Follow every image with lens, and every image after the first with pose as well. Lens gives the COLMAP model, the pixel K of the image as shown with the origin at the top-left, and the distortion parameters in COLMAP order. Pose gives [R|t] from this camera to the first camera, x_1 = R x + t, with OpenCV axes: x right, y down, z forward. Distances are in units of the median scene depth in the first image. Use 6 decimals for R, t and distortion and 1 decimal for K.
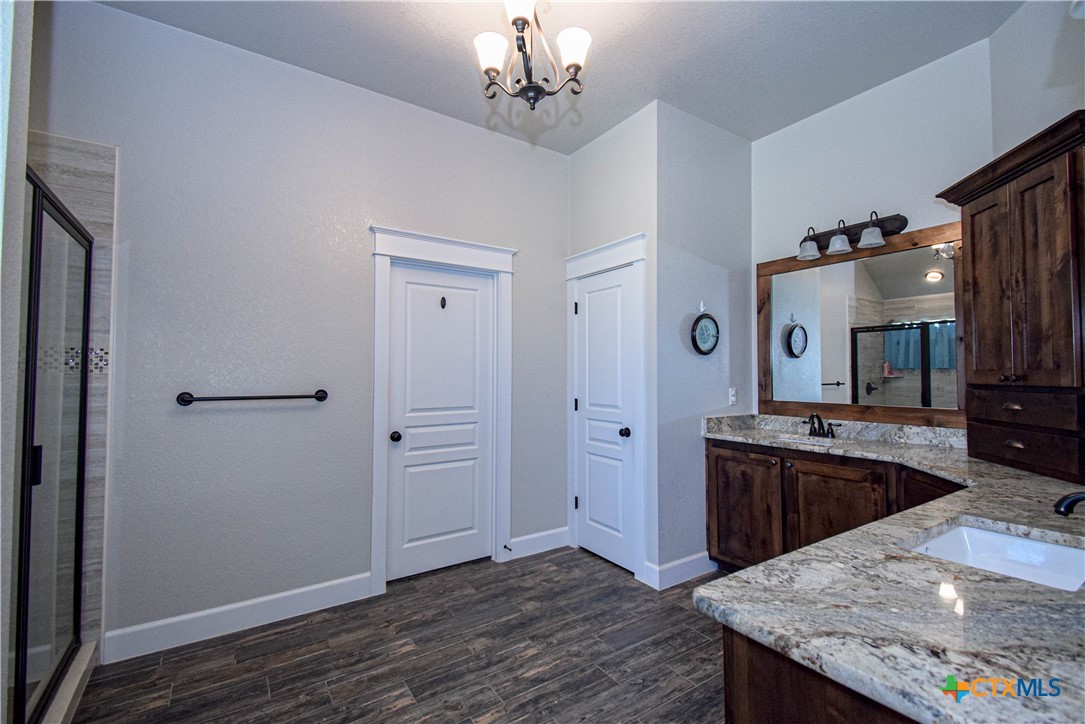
lens RADIAL K [[469.1, 0, 542.5], [0, 469.1, 362.0], [0, 0, 1]] dist [0.001457, 0.000120]
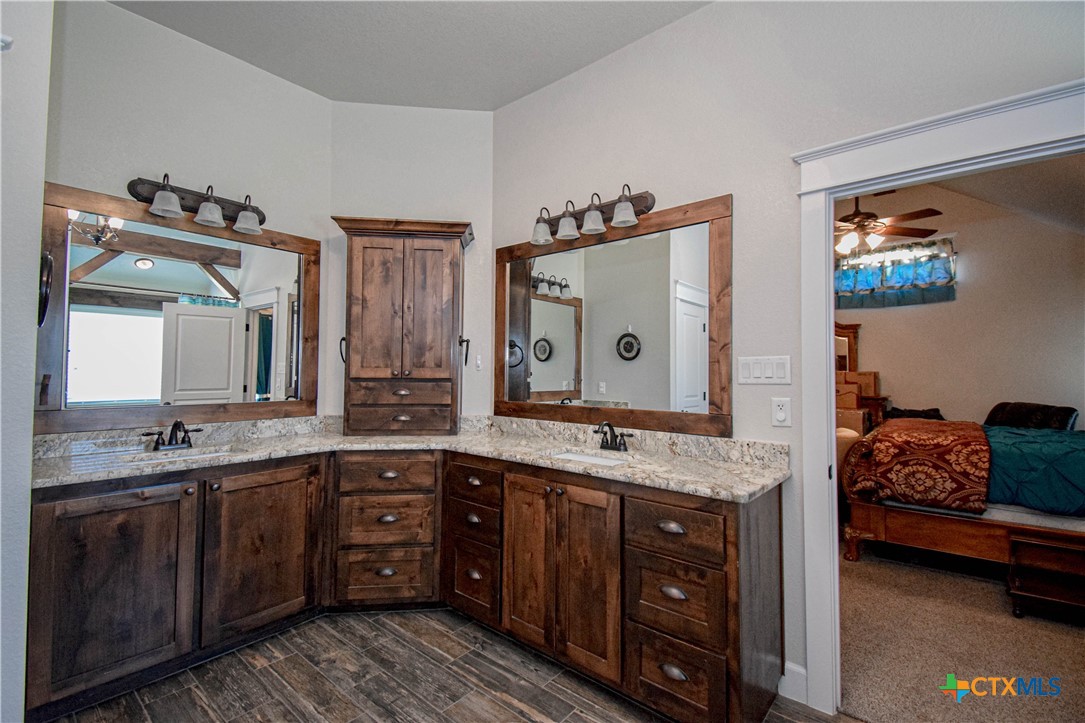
lens RADIAL K [[469.1, 0, 542.5], [0, 469.1, 361.5], [0, 0, 1]] dist [0.001457, 0.000120]
pose [[-0.288148, 0.021478, 0.957345, -0.378947], [-0.031217, 0.999006, -0.031809, 0.023021], [-0.957077, -0.039051, -0.287191, 0.741218]]
